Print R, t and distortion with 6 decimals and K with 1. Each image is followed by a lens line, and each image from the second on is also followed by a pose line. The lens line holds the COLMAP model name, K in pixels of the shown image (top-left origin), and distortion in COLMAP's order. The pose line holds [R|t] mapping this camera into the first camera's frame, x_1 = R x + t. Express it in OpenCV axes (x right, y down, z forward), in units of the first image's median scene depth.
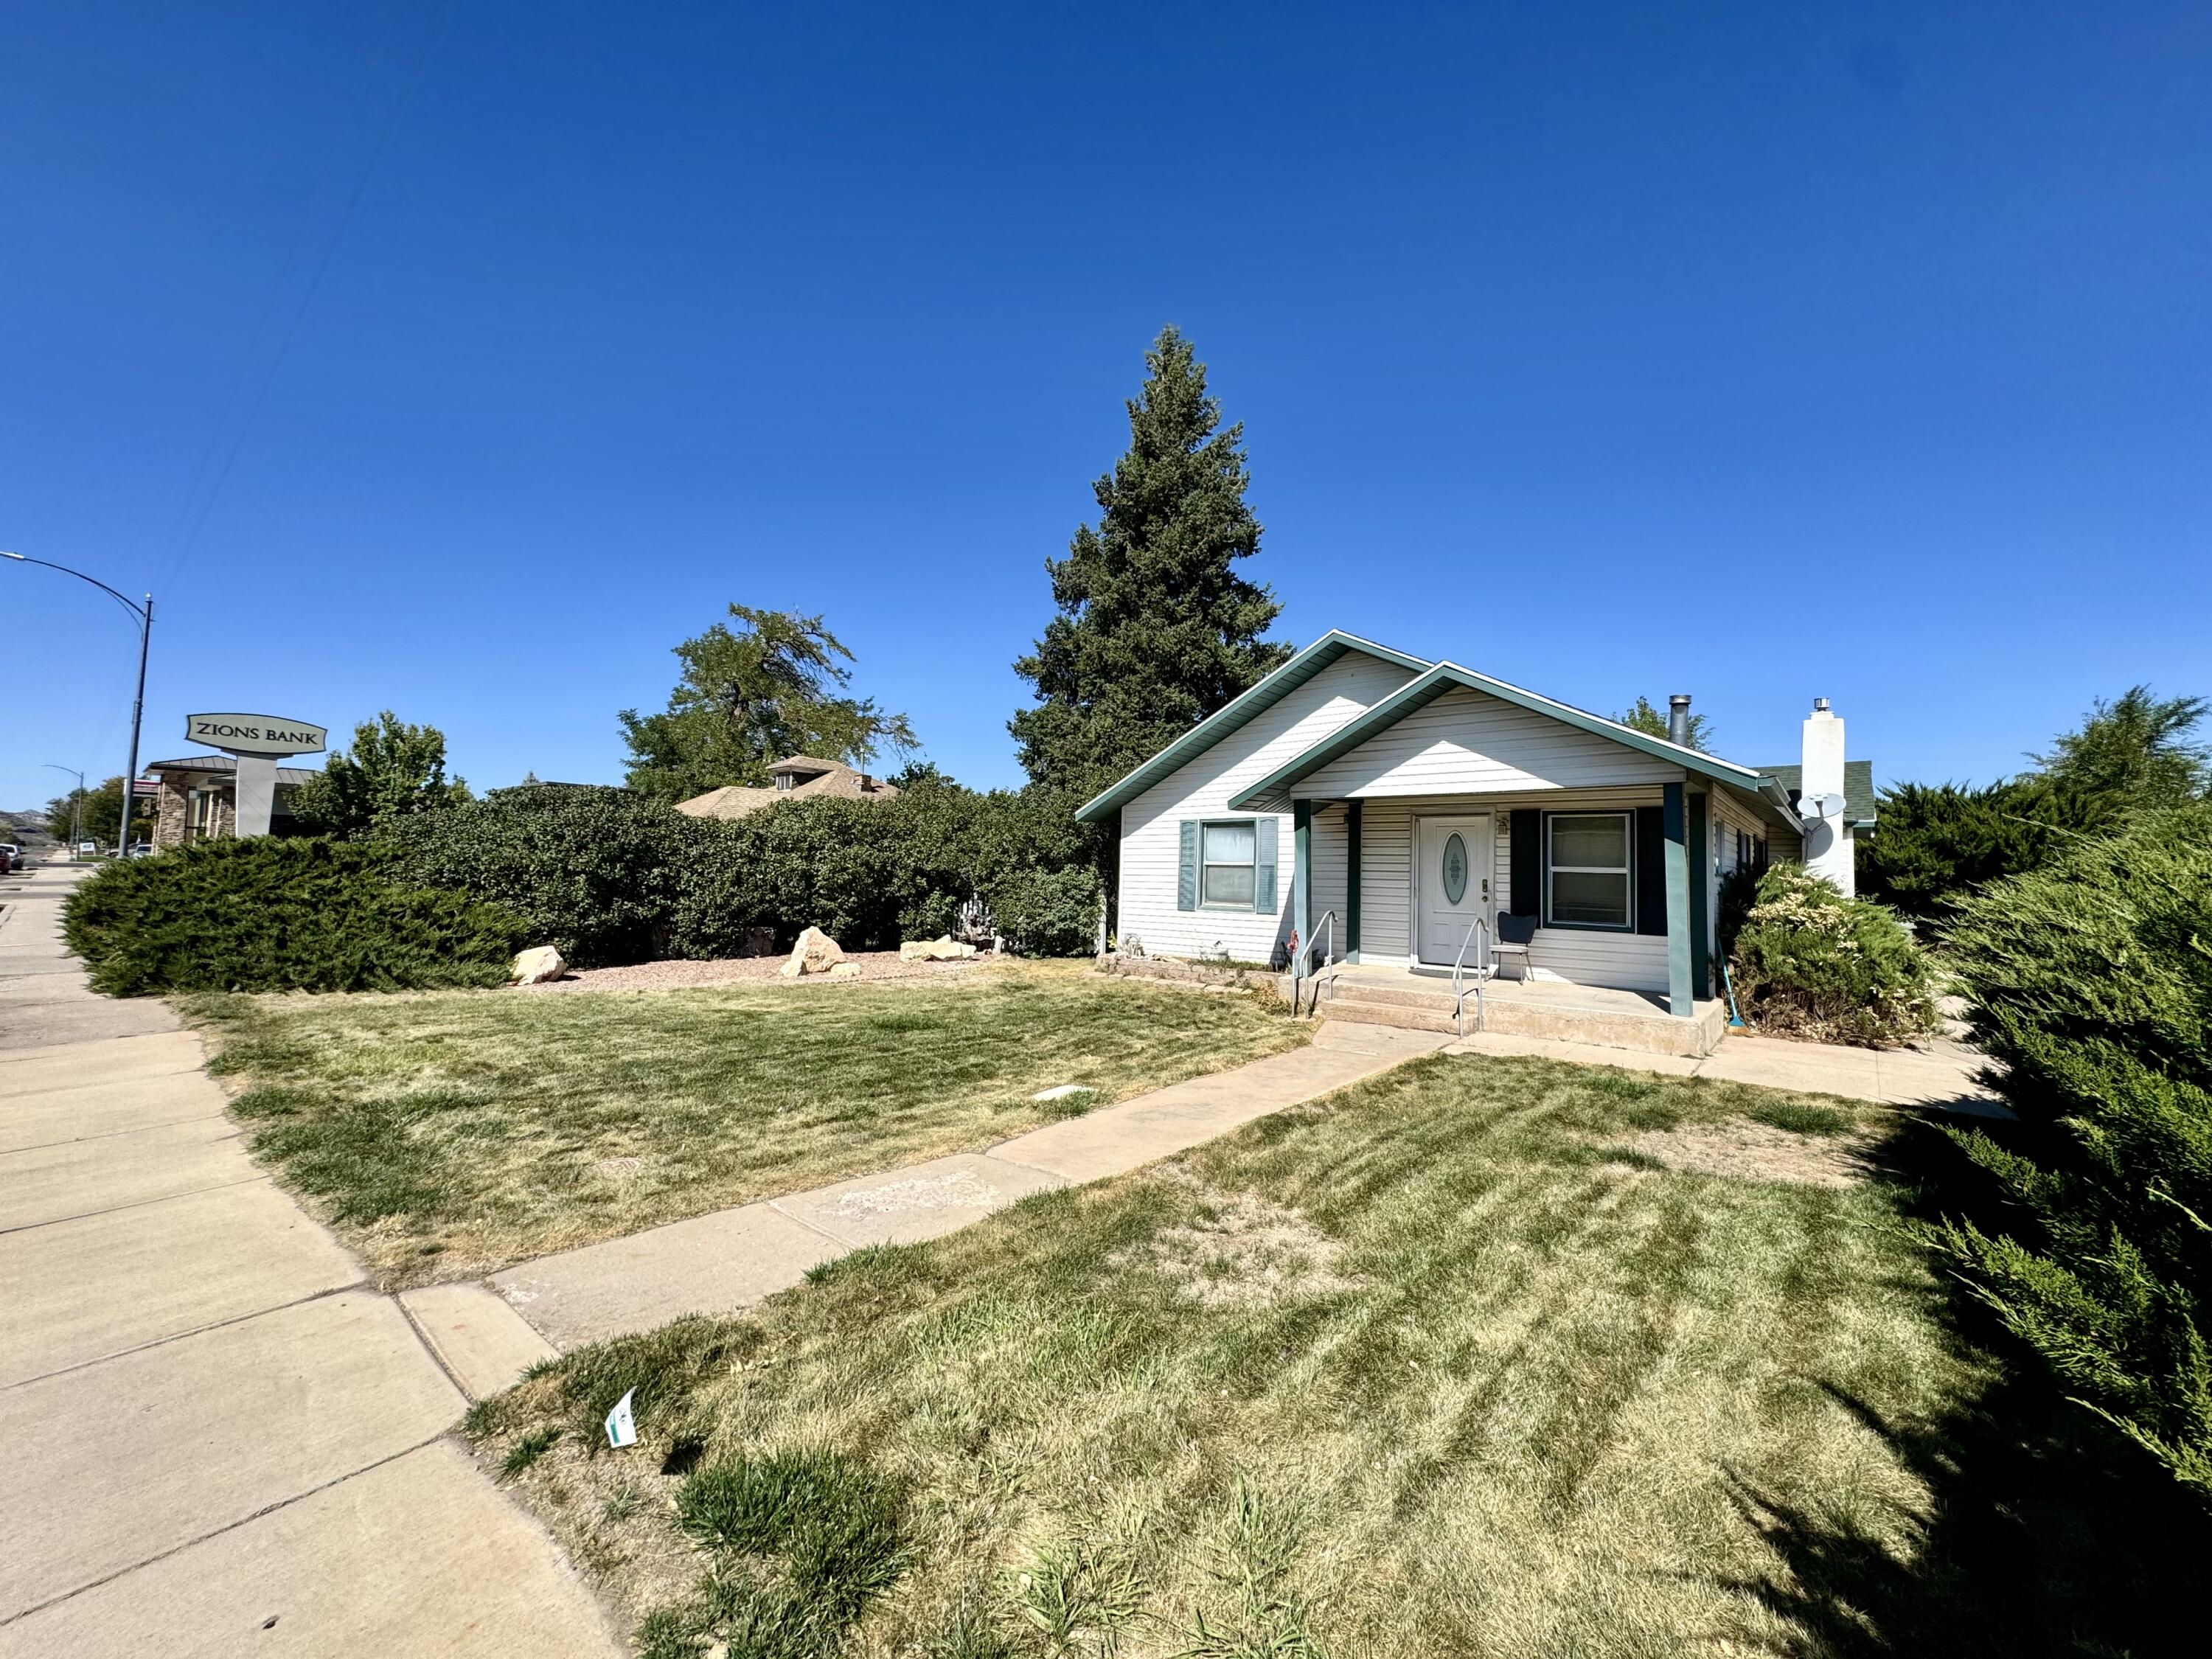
lens RADIAL K [[883.2, 0, 1114.9], [0, 883.2, 836.5], [0, 0, 1]] dist [-0.005078, 0.001294]
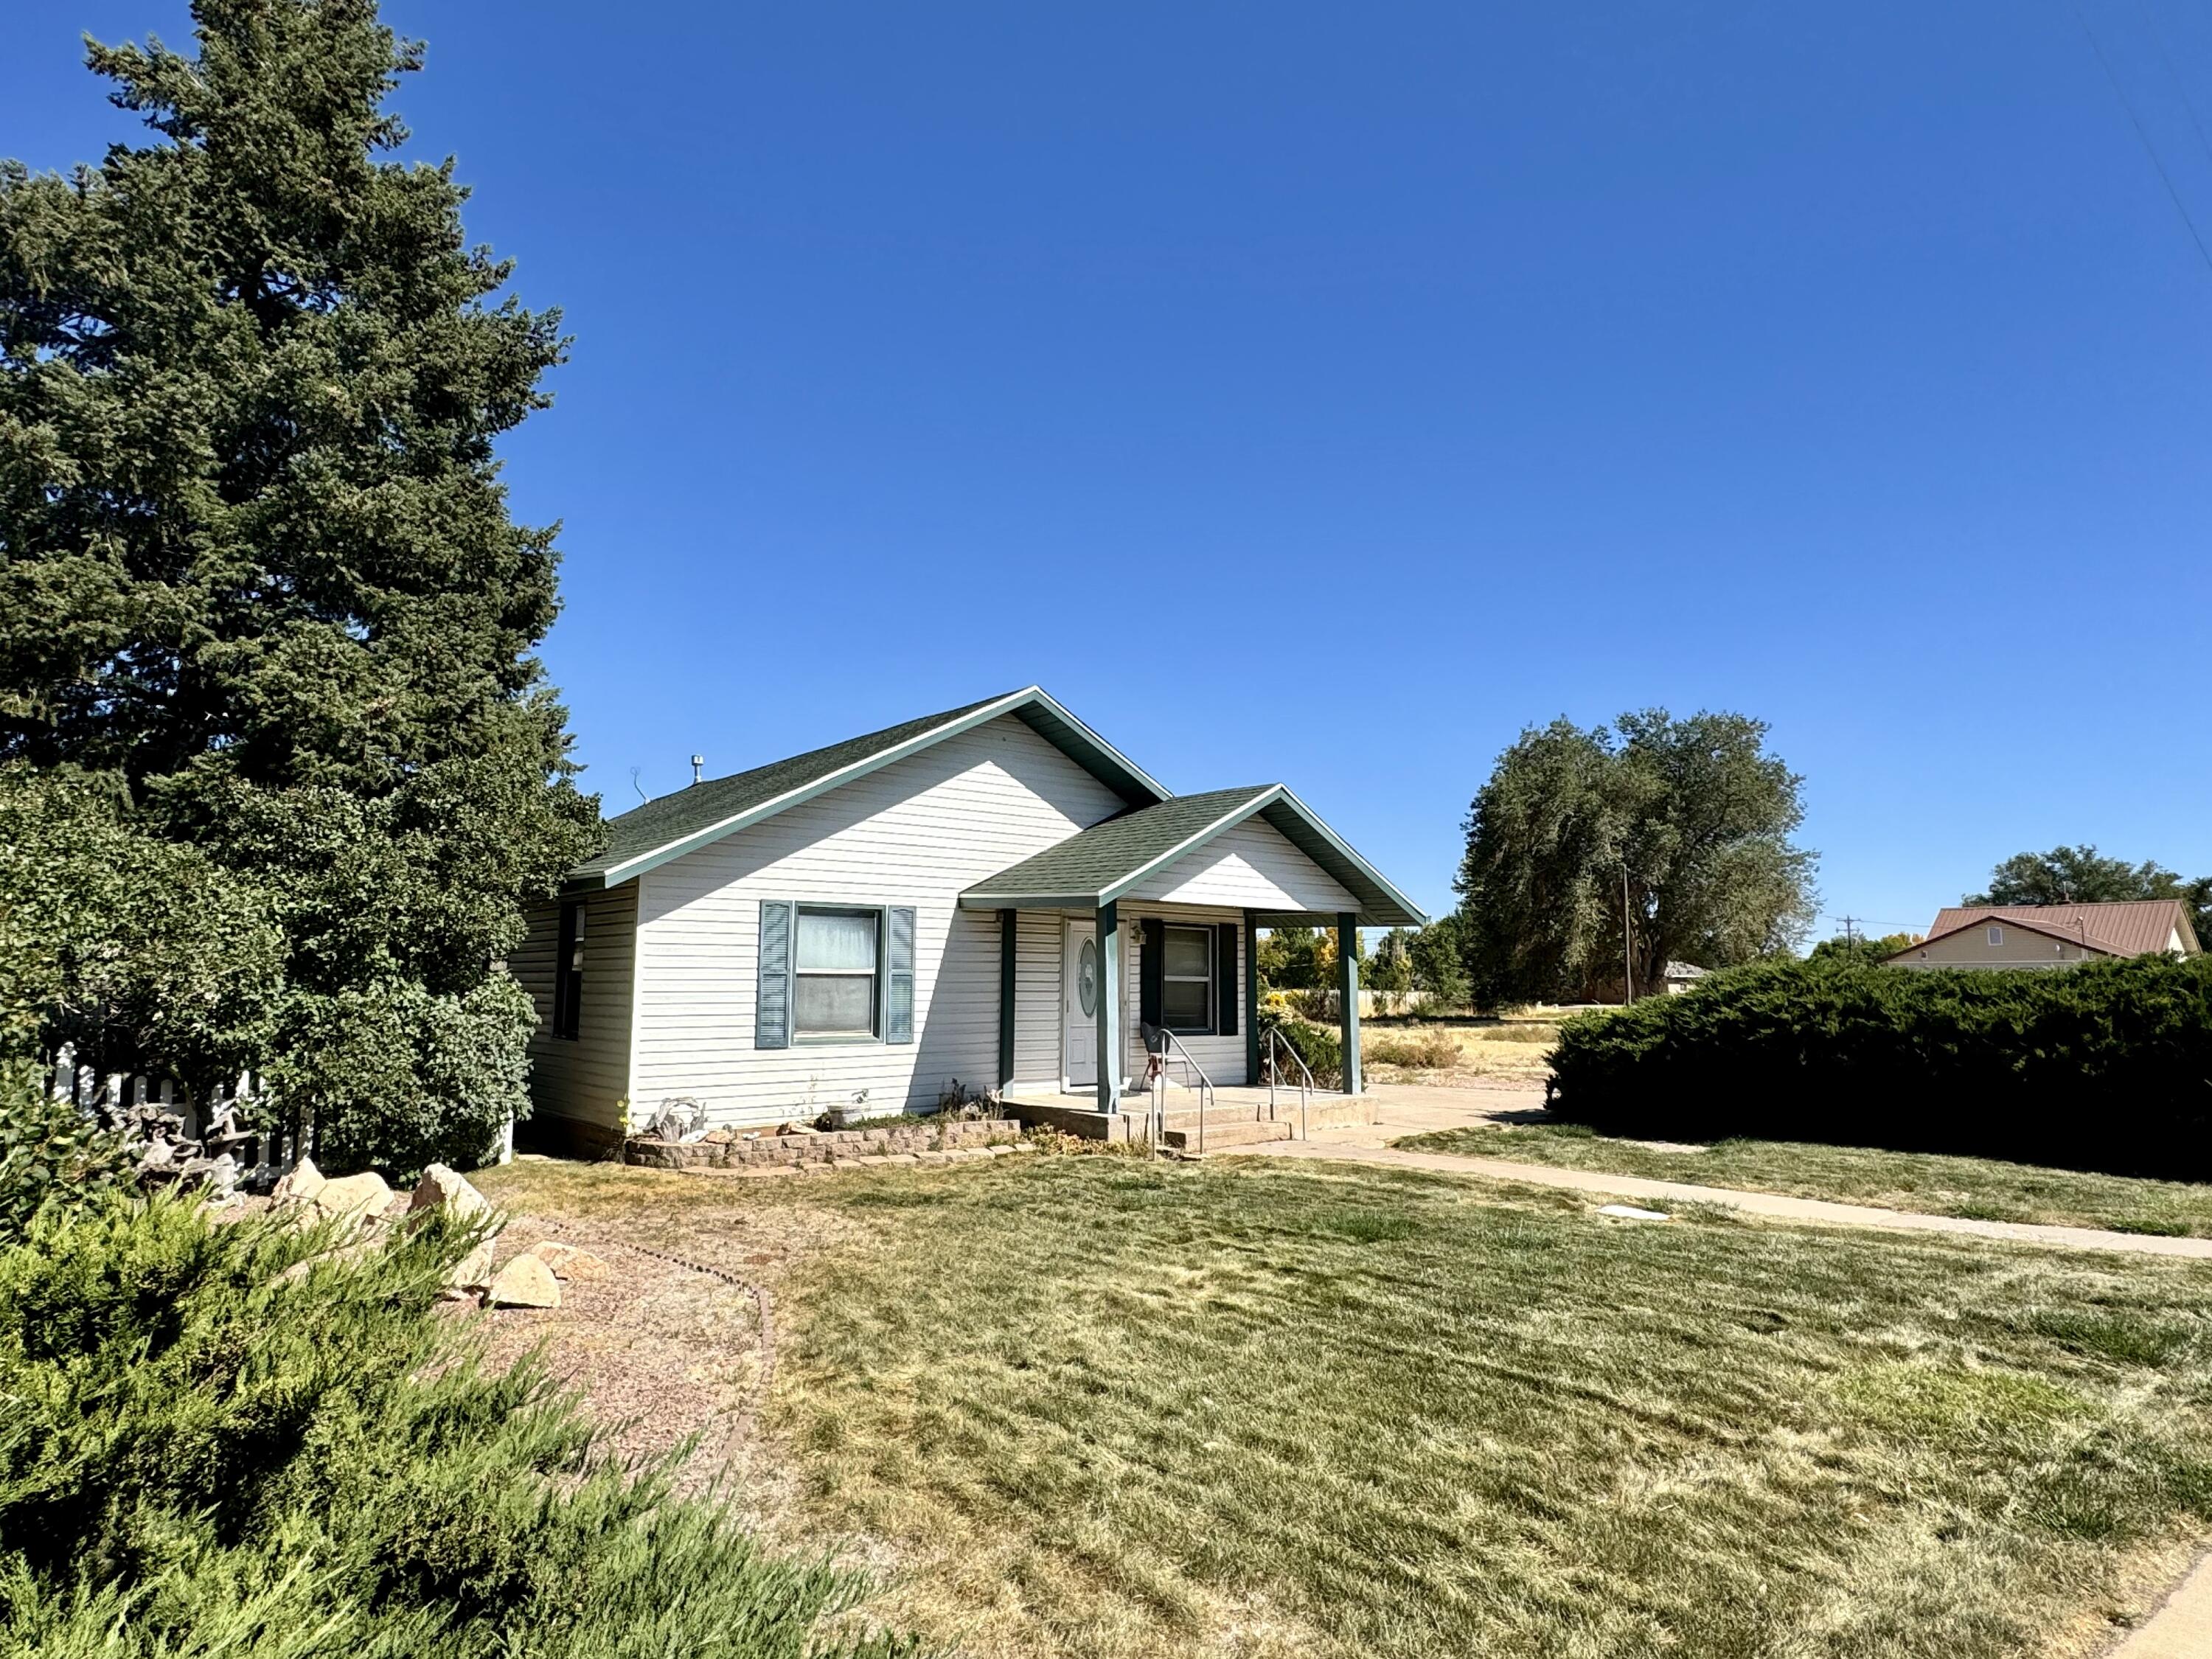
lens RADIAL K [[1275.2, 0, 1106.0], [0, 1275.2, 818.8], [0, 0, 1]] dist [-0.008466, -0.000454]
pose [[0.165448, 0.108708, 0.980209, -0.806105], [-0.043825, 0.993735, -0.102811, 0.006429], [-0.985244, -0.025947, 0.169175, 0.659604]]
